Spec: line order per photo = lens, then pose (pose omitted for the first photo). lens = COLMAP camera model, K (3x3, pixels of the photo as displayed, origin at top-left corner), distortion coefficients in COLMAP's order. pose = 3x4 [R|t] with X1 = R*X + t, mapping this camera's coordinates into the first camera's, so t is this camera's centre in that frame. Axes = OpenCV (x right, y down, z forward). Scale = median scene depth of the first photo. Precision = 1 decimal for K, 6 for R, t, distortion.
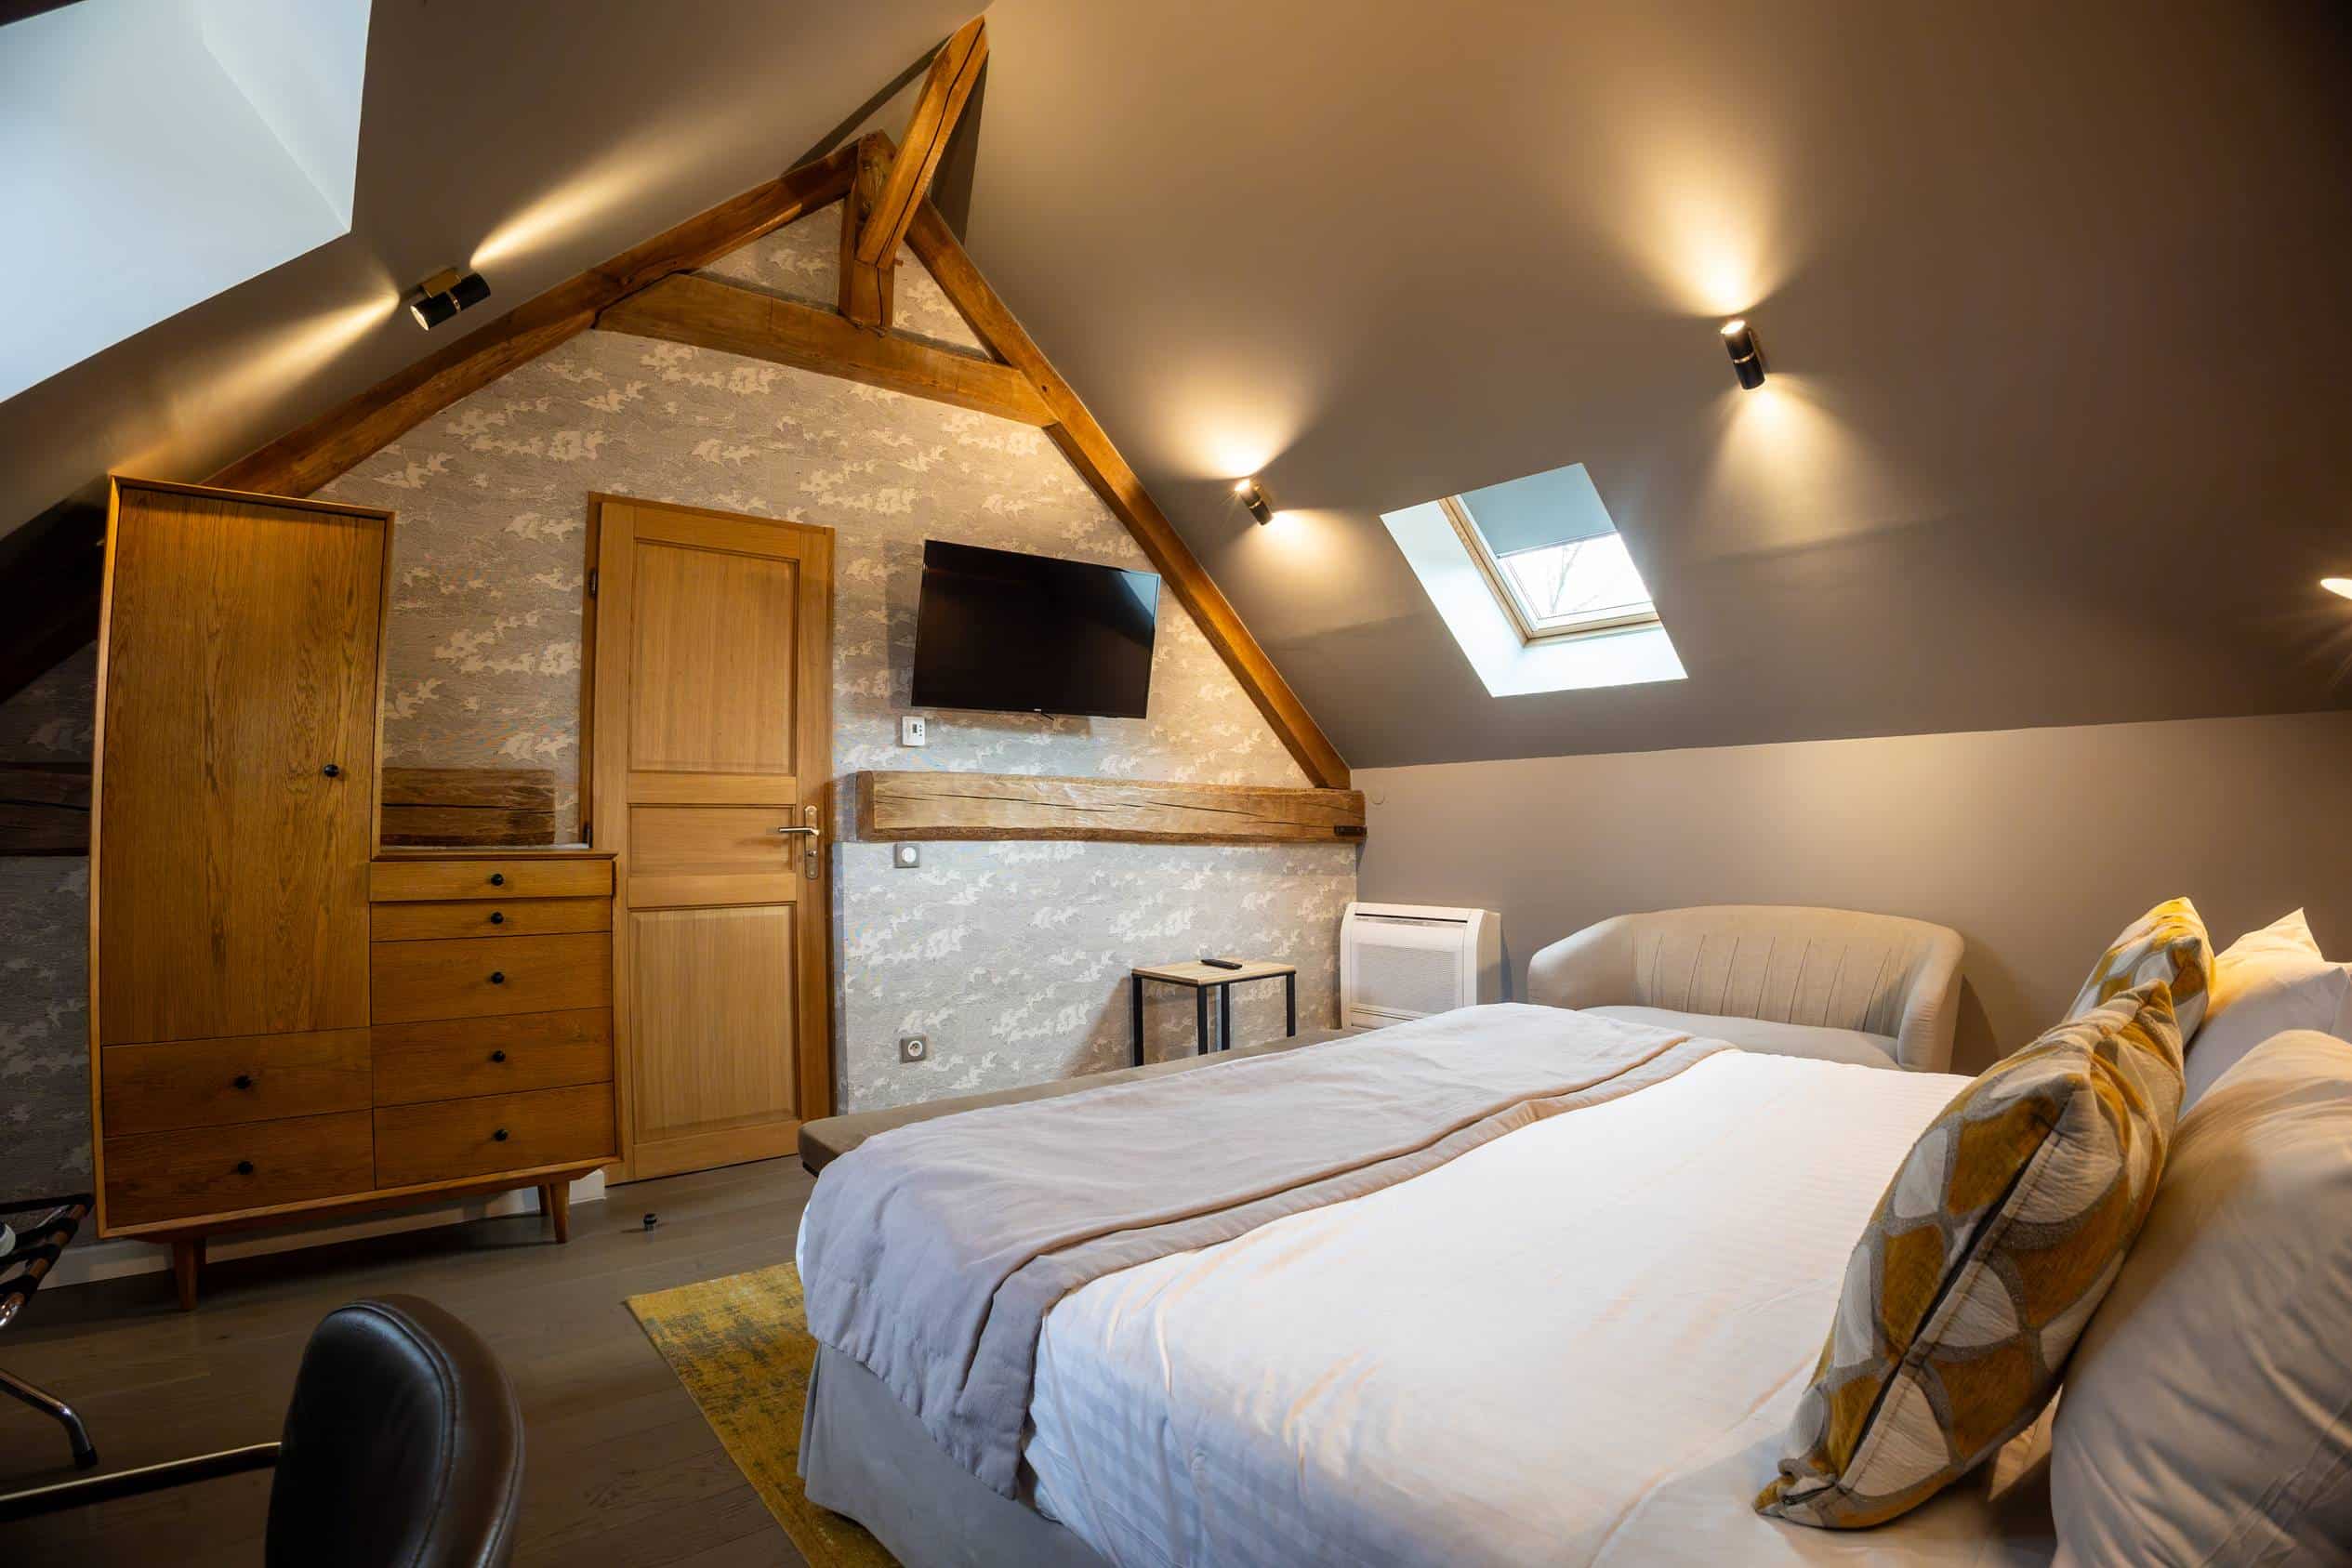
lens RADIAL K [[1153.3, 0, 1176.0], [0, 1153.3, 784.0], [0, 0, 1]] dist [-0.047275, 0.000813]
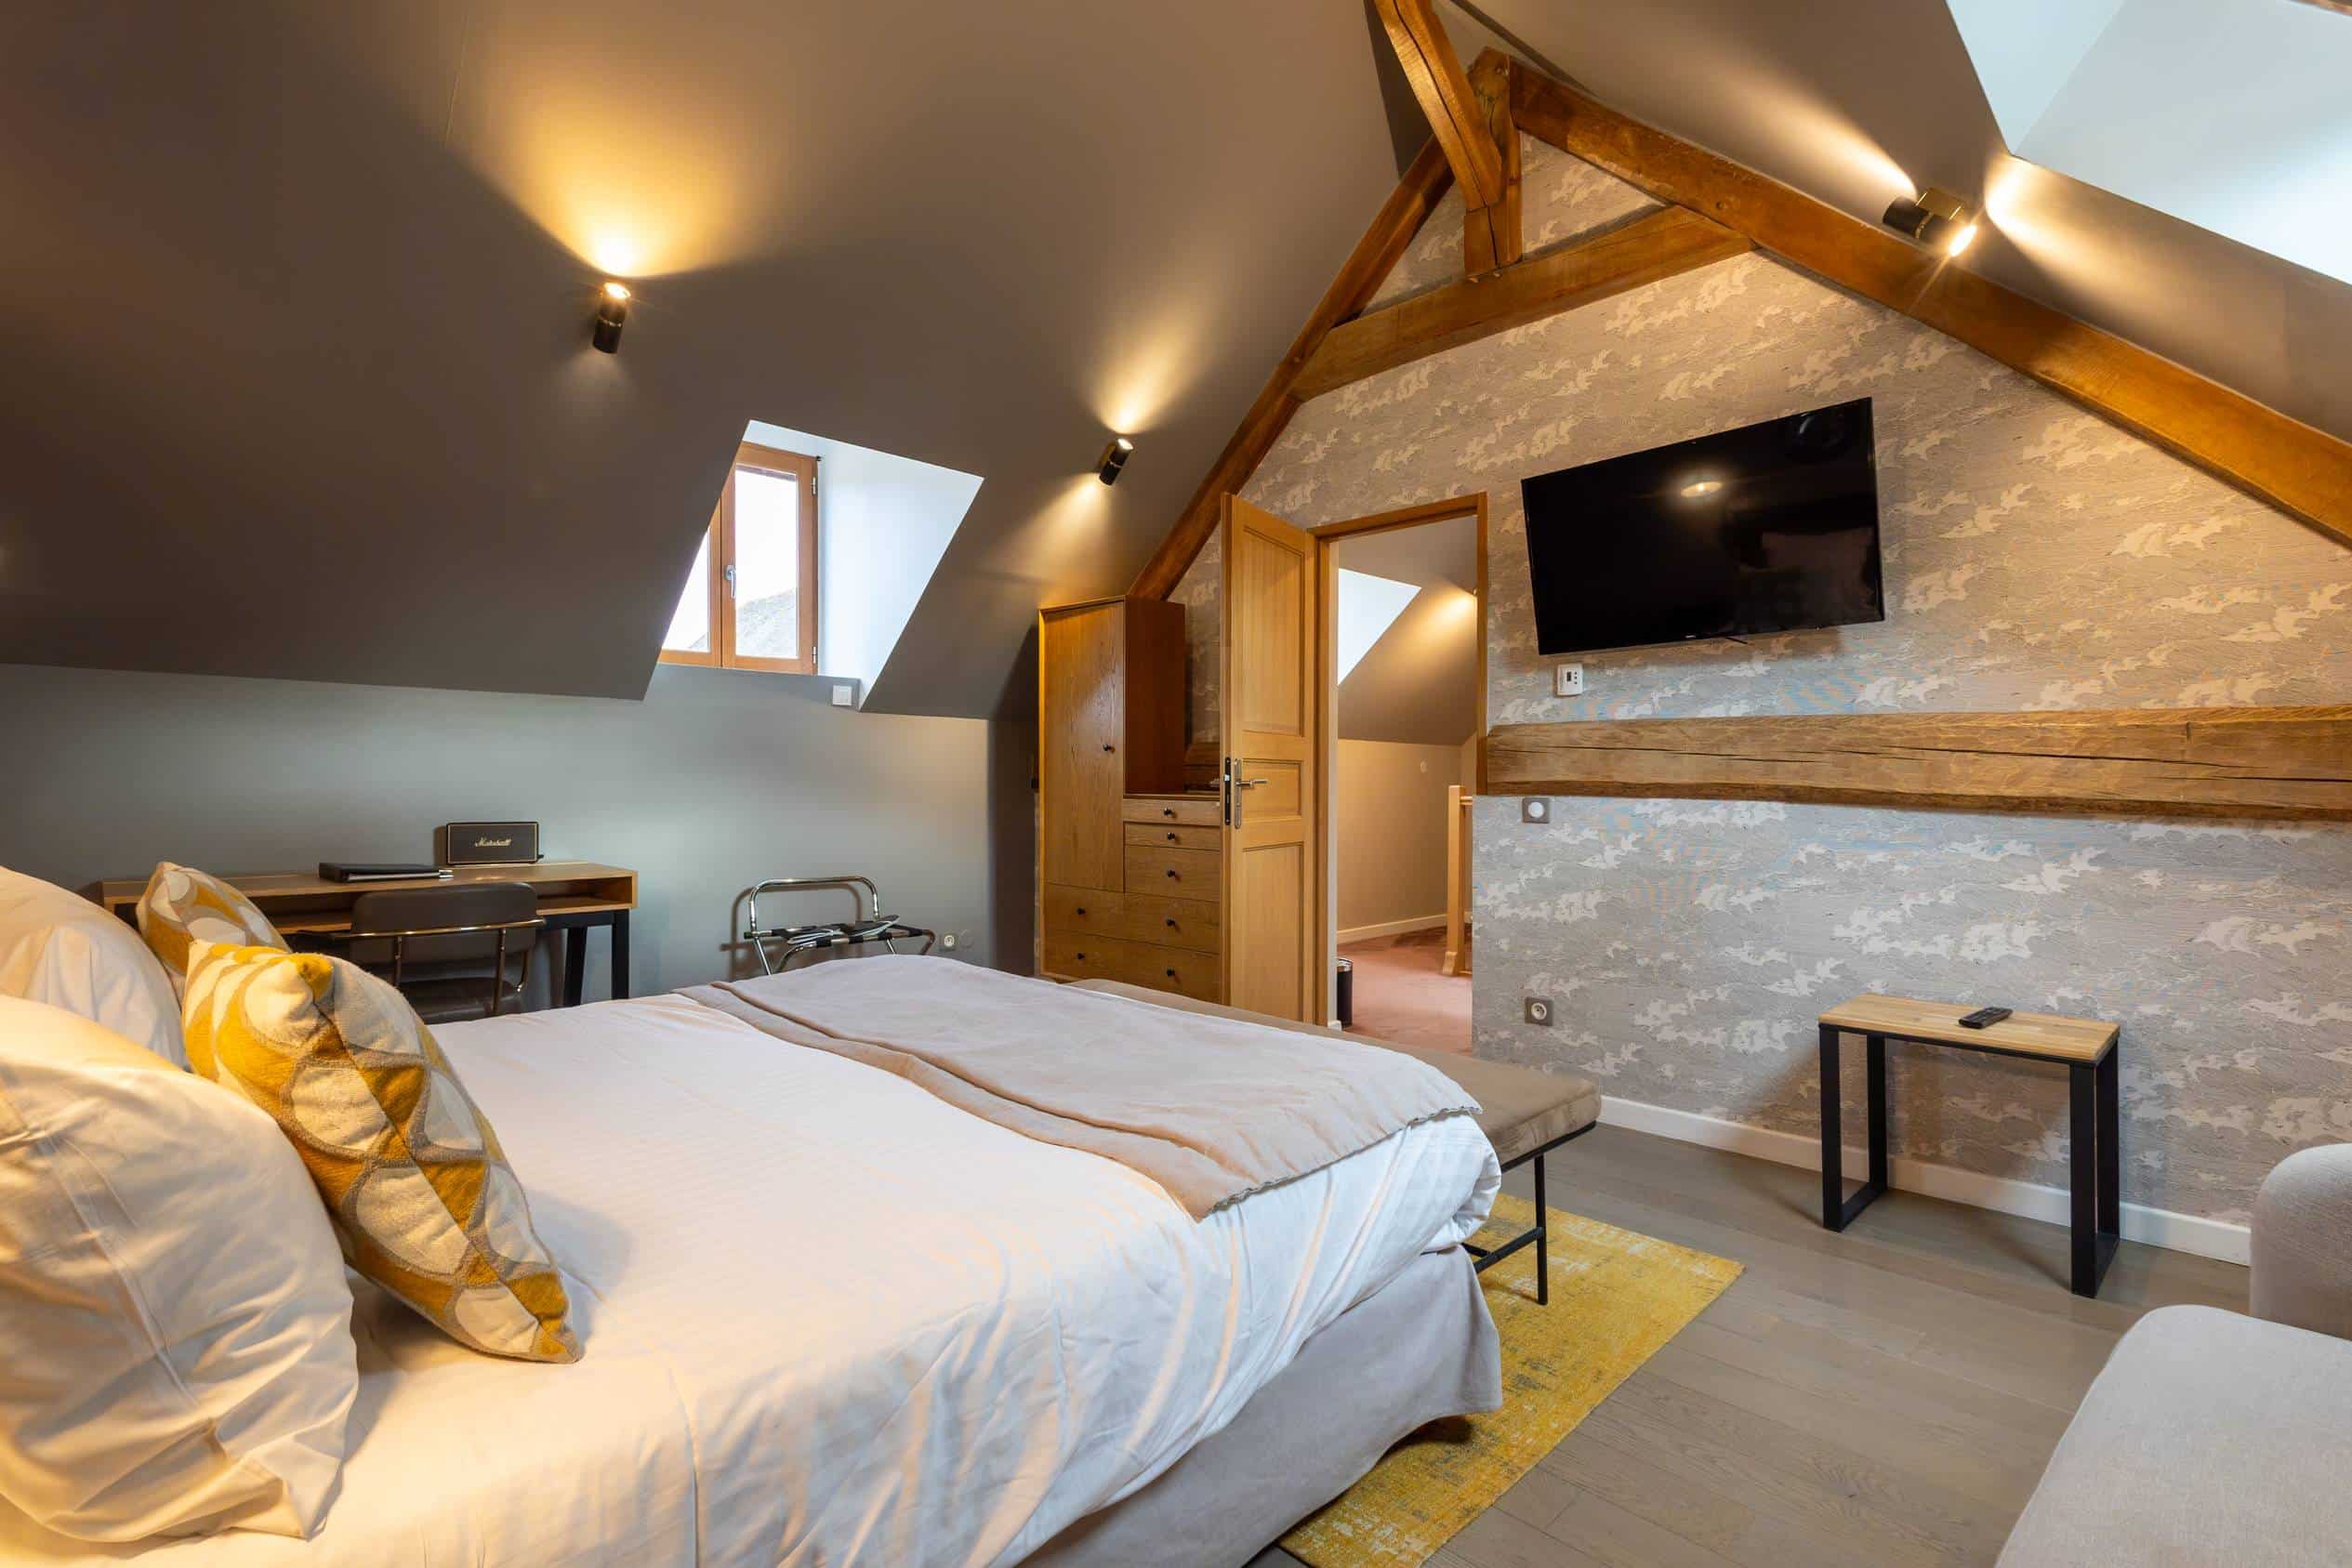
lens RADIAL K [[1149.8, 0, 1175.4], [0, 1149.8, 773.8], [0, 0, 1]] dist [0.141640, 0.000087]
pose [[0.104436, 0.003972, -0.994524, 0.687914], [0.034417, 0.999379, 0.007606, 0.012917], [0.993936, -0.035022, 0.104234, 0.575404]]
